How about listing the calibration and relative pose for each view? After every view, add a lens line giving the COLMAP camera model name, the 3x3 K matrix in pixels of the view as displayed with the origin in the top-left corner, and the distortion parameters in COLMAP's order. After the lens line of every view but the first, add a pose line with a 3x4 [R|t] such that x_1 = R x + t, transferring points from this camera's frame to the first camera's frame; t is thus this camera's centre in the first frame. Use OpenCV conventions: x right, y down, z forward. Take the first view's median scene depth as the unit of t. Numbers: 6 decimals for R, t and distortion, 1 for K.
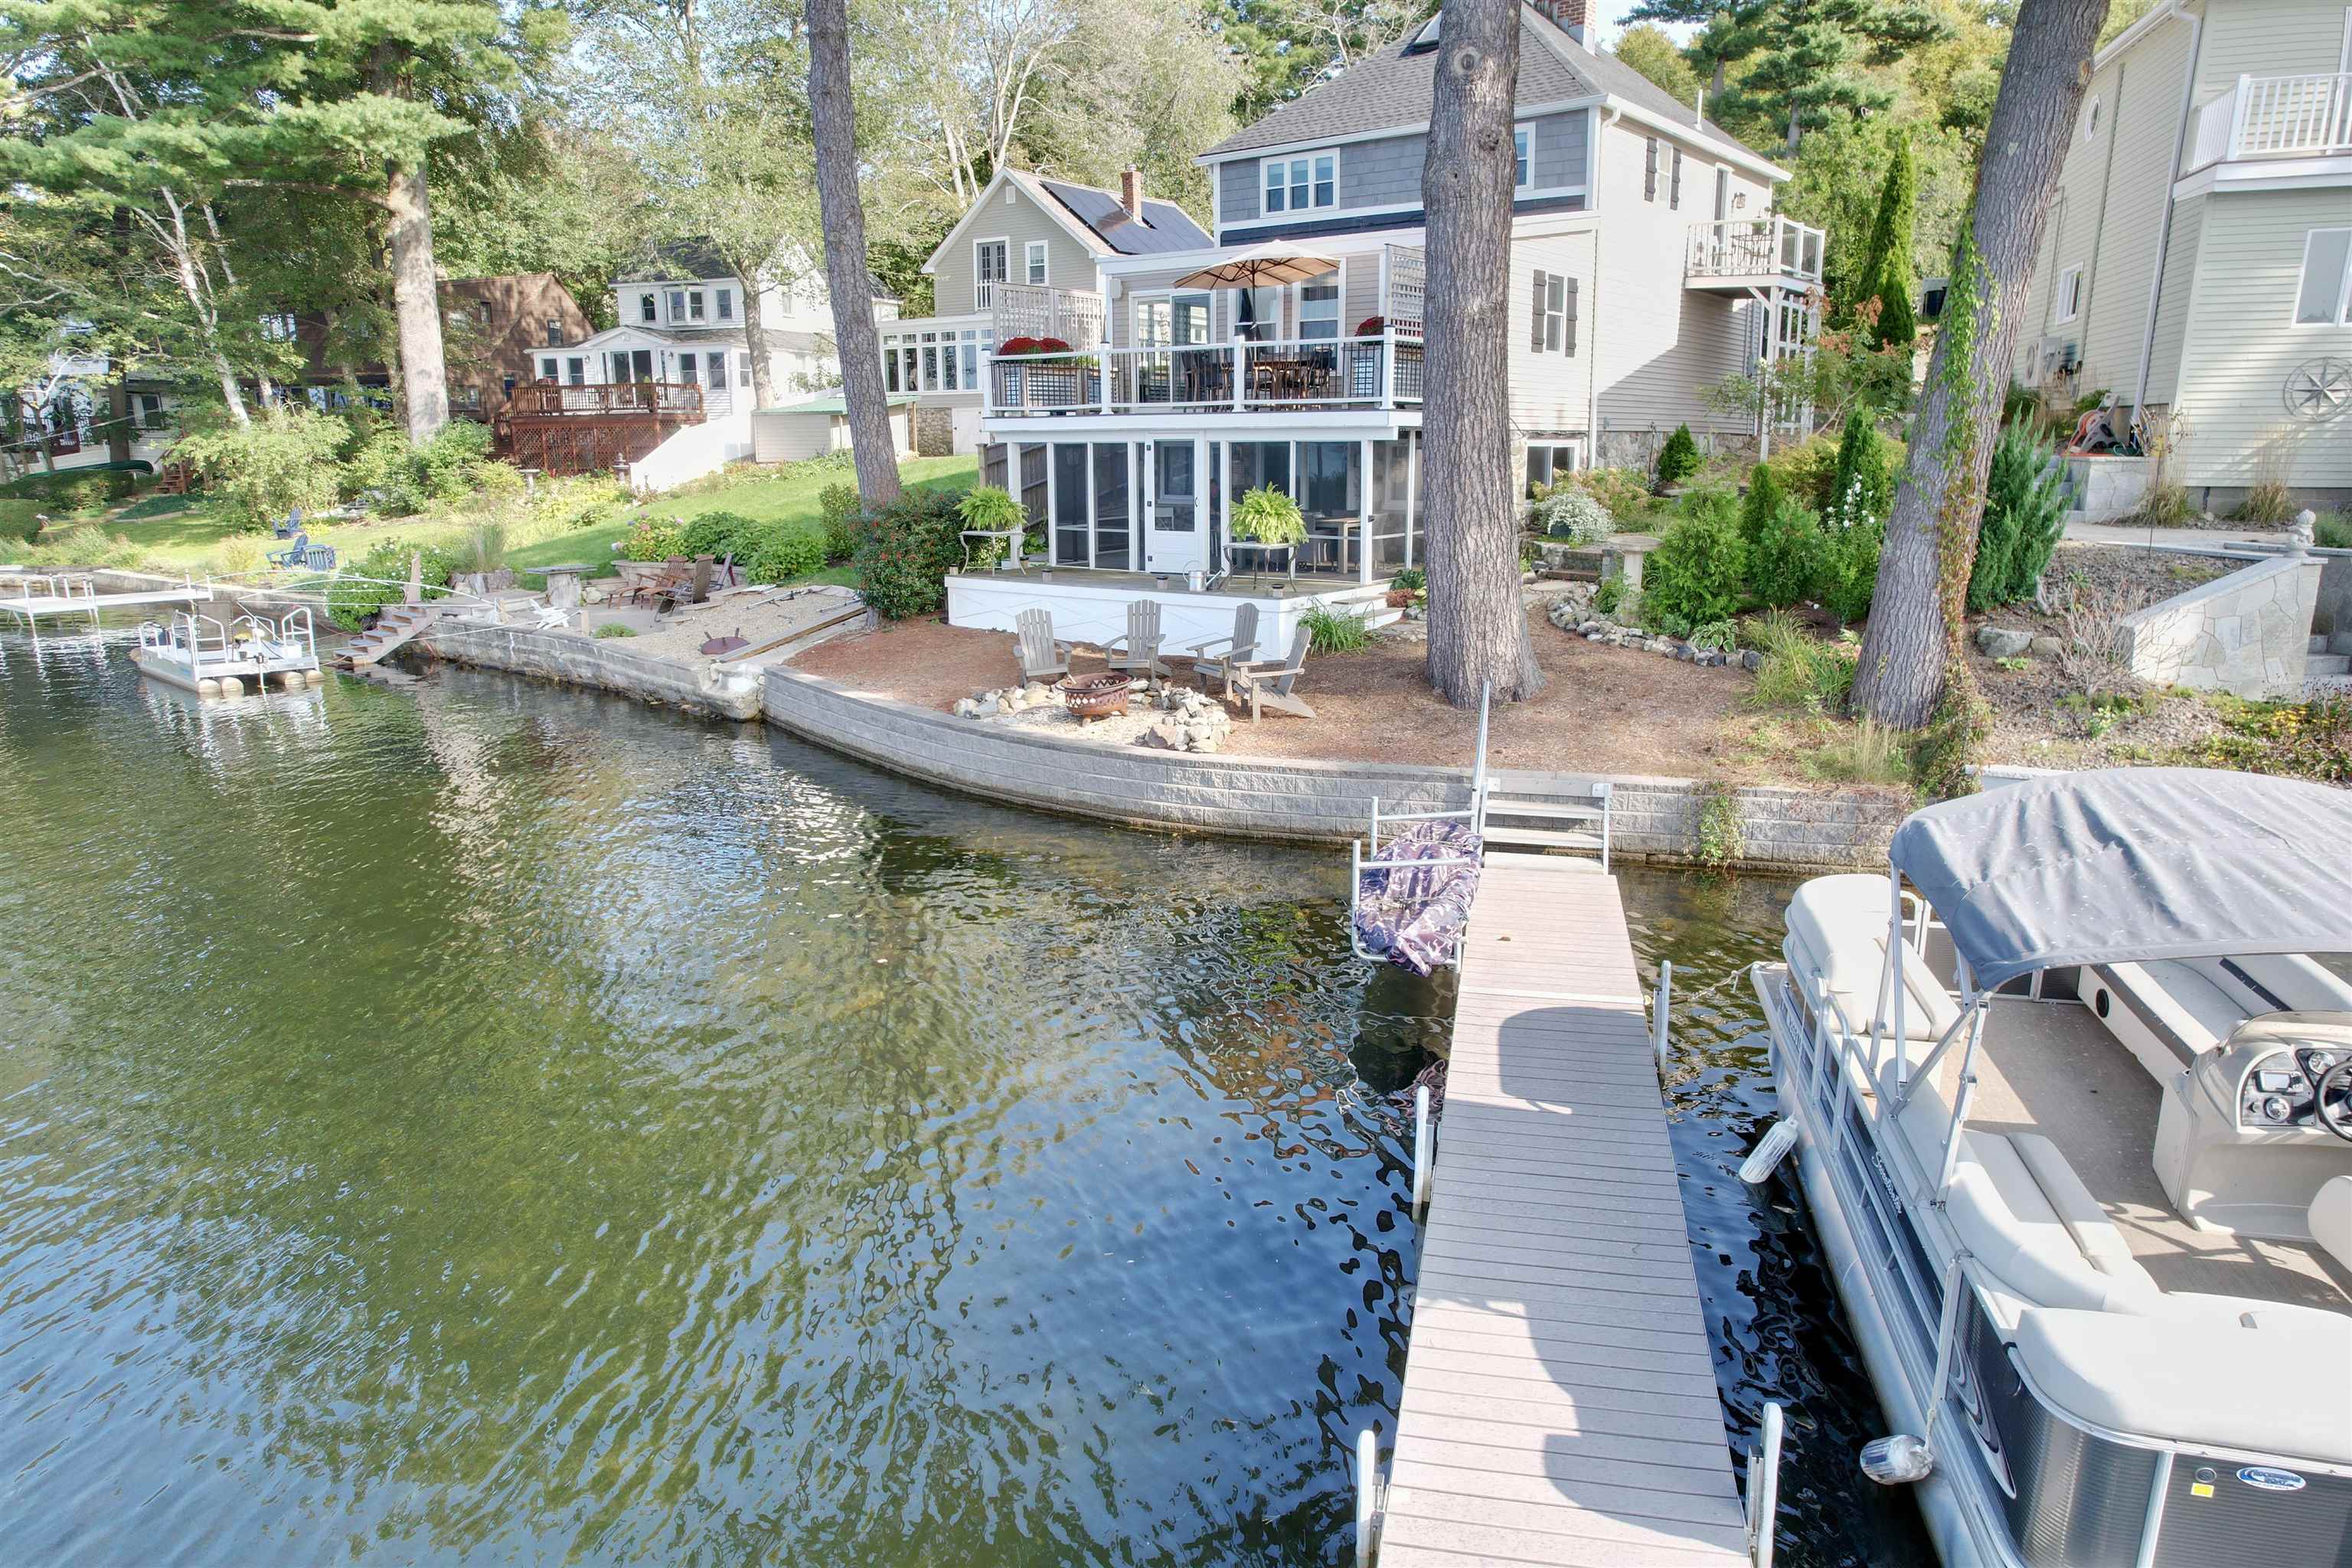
lens RADIAL K [[1501.6, 0, 1185.7], [0, 1501.6, 791.5], [0, 0, 1]] dist [-0.065907, 0.058723]
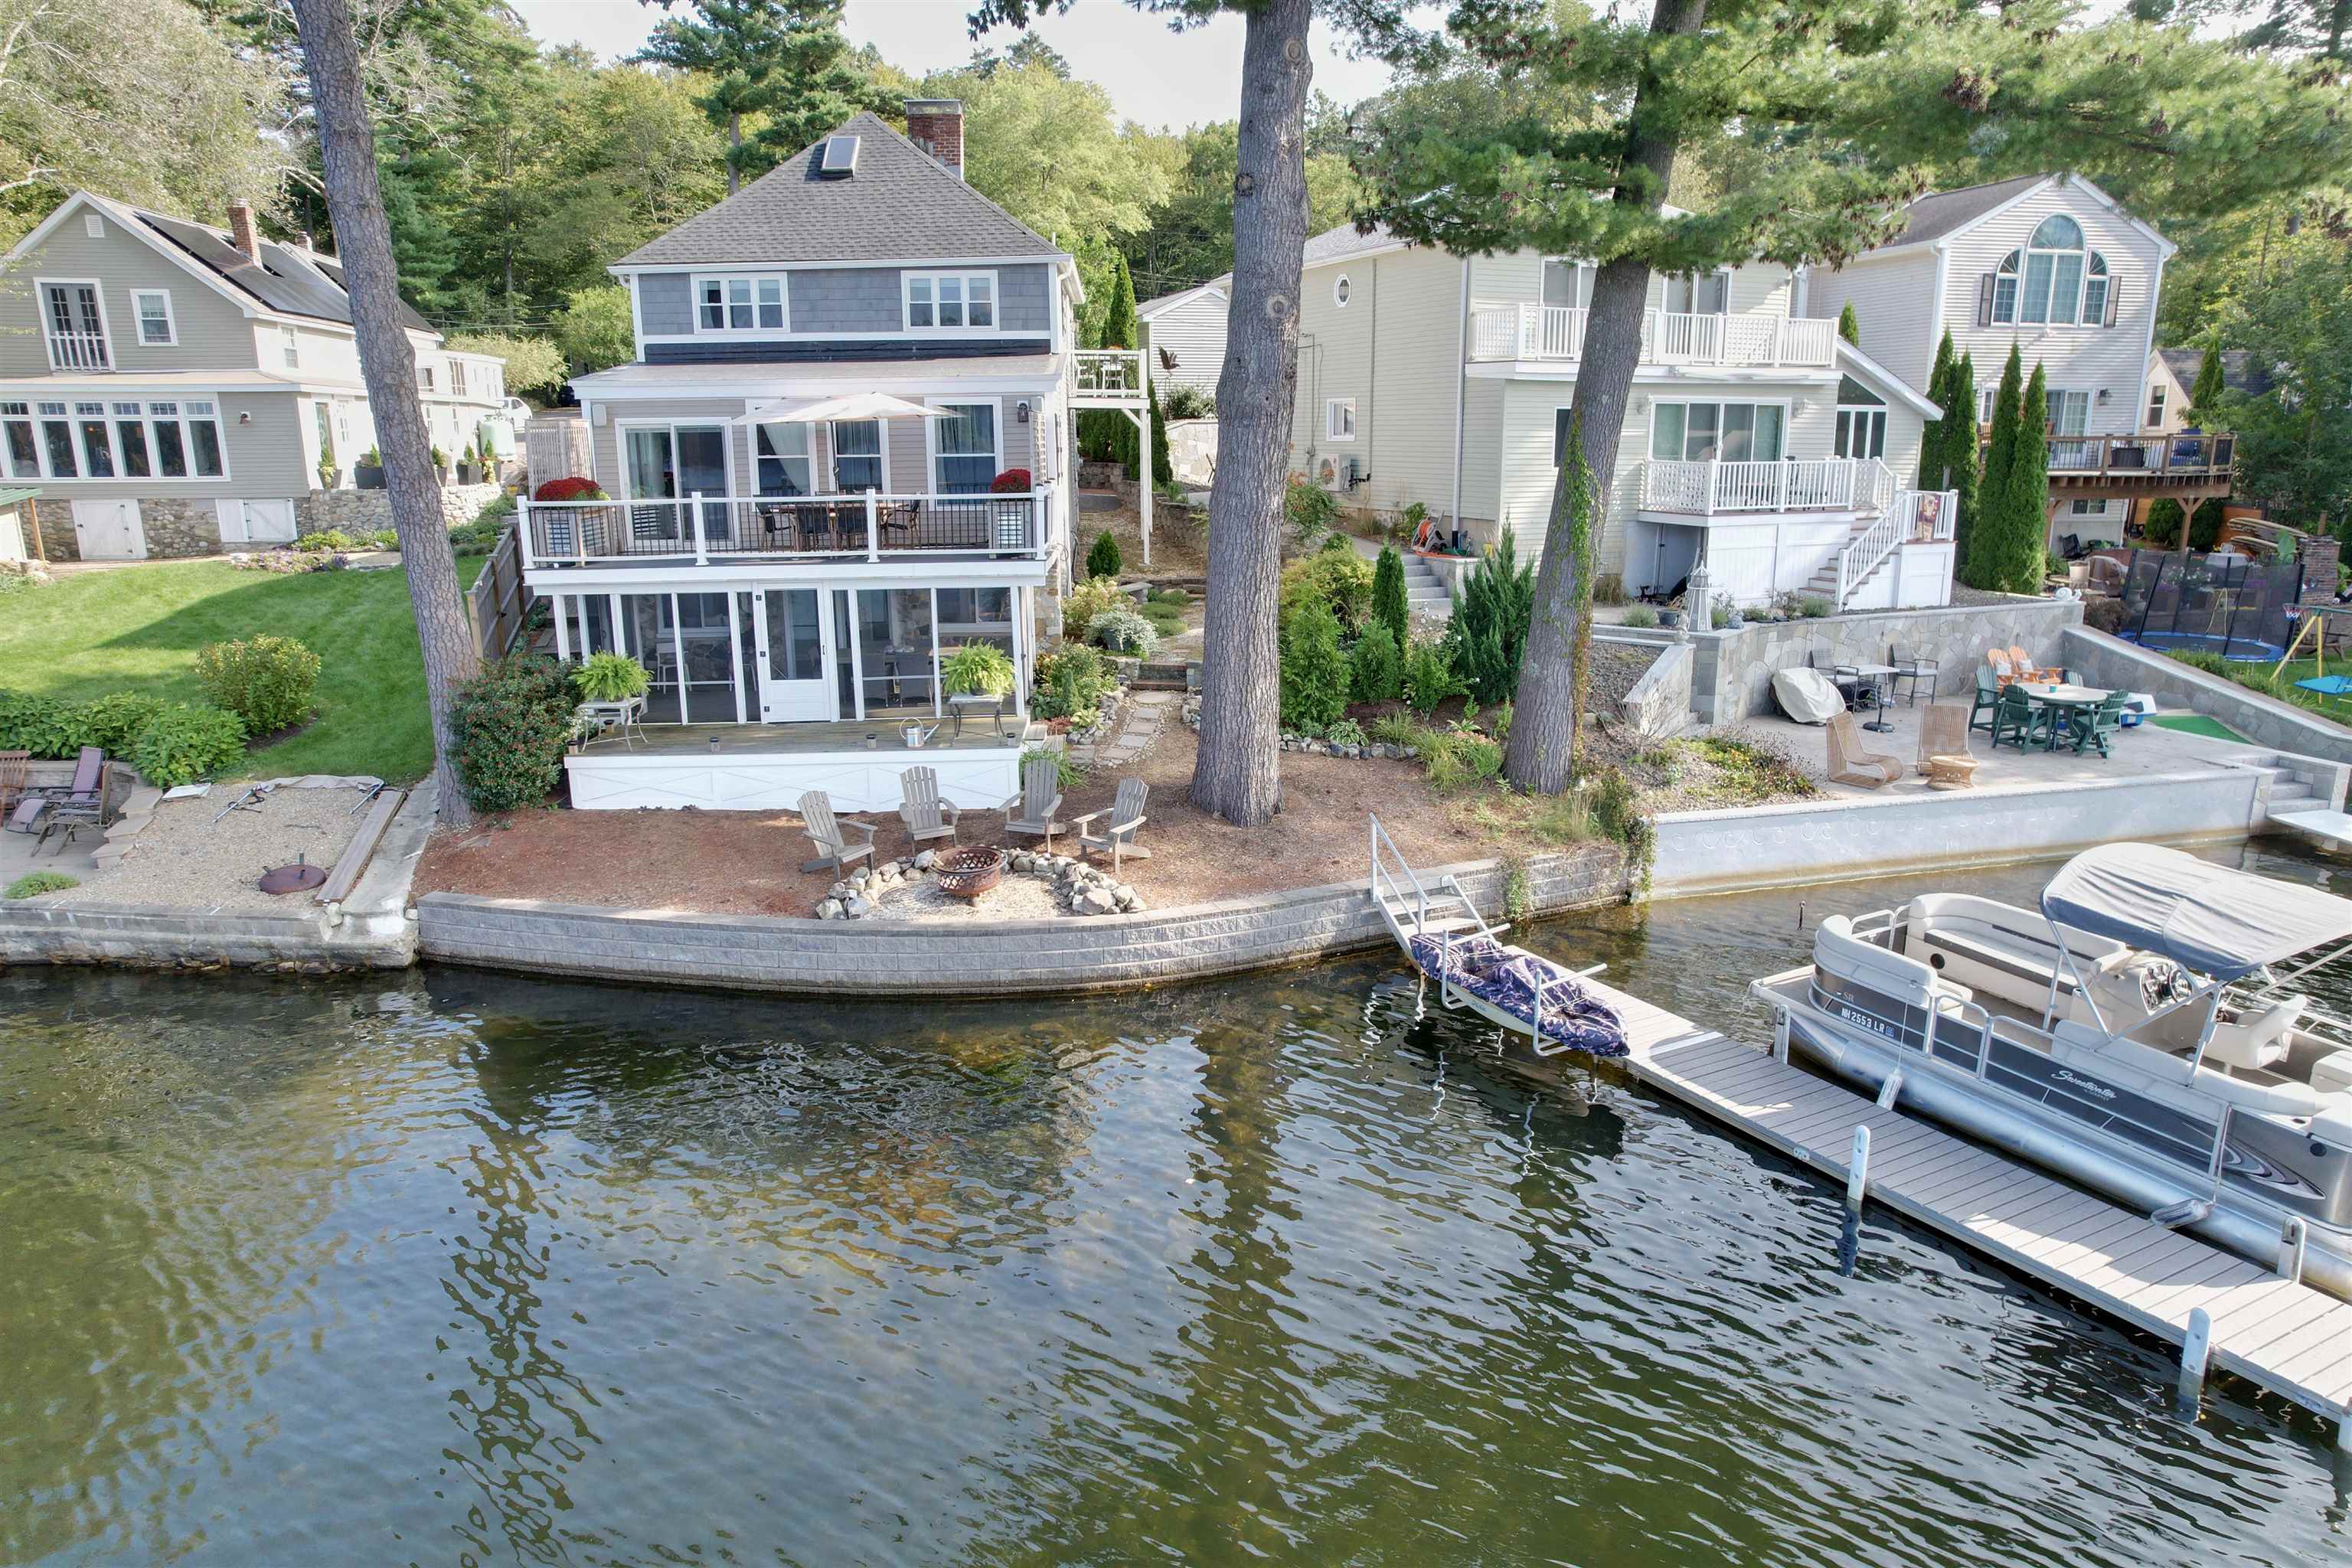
lens RADIAL K [[1501.6, 0, 1185.7], [0, 1501.6, 791.5], [0, 0, 1]] dist [-0.065907, 0.058723]
pose [[0.762393, -0.152890, 0.628794, -0.440978], [0.153829, 0.986654, 0.053391, -0.113986], [-0.628565, 0.056022, 0.775737, 0.078722]]
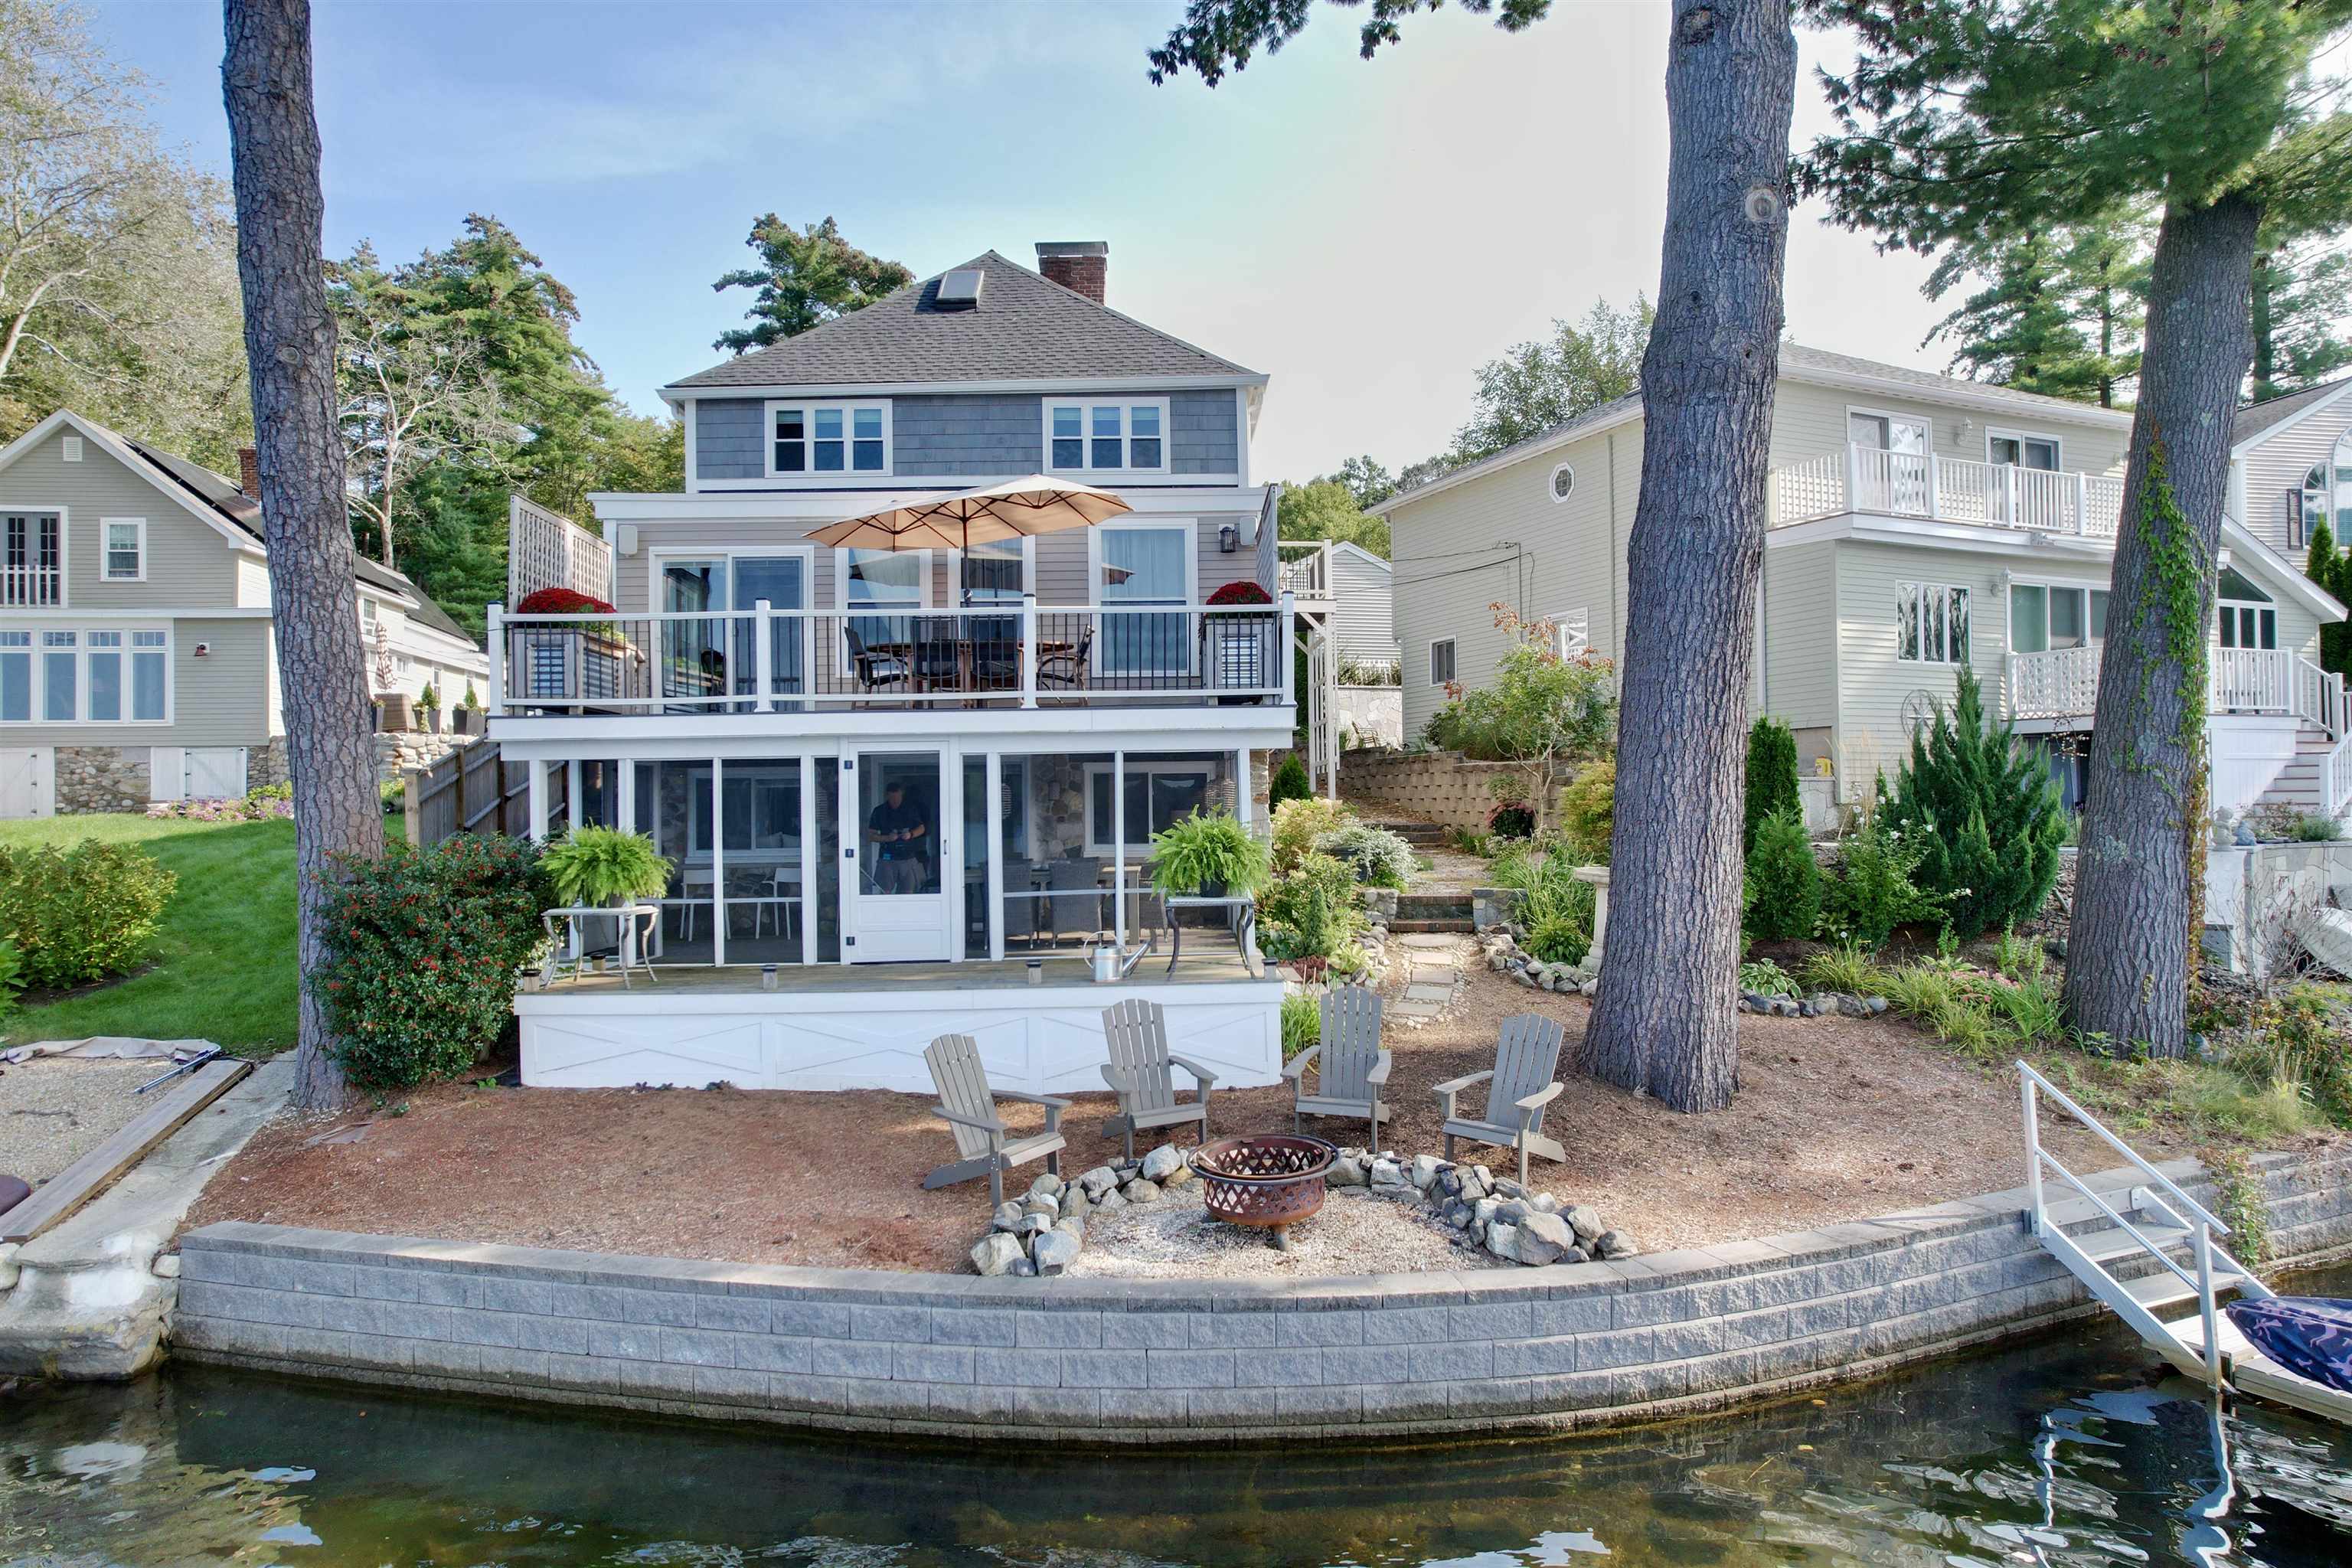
lens RADIAL K [[1501.6, 0, 1185.7], [0, 1501.6, 791.5], [0, 0, 1]] dist [-0.065907, 0.058723]
pose [[0.772661, 0.003610, 0.634808, -0.311333], [0.156416, 0.968071, -0.195888, -0.074141], [-0.615247, 0.250649, 0.747426, 0.446677]]
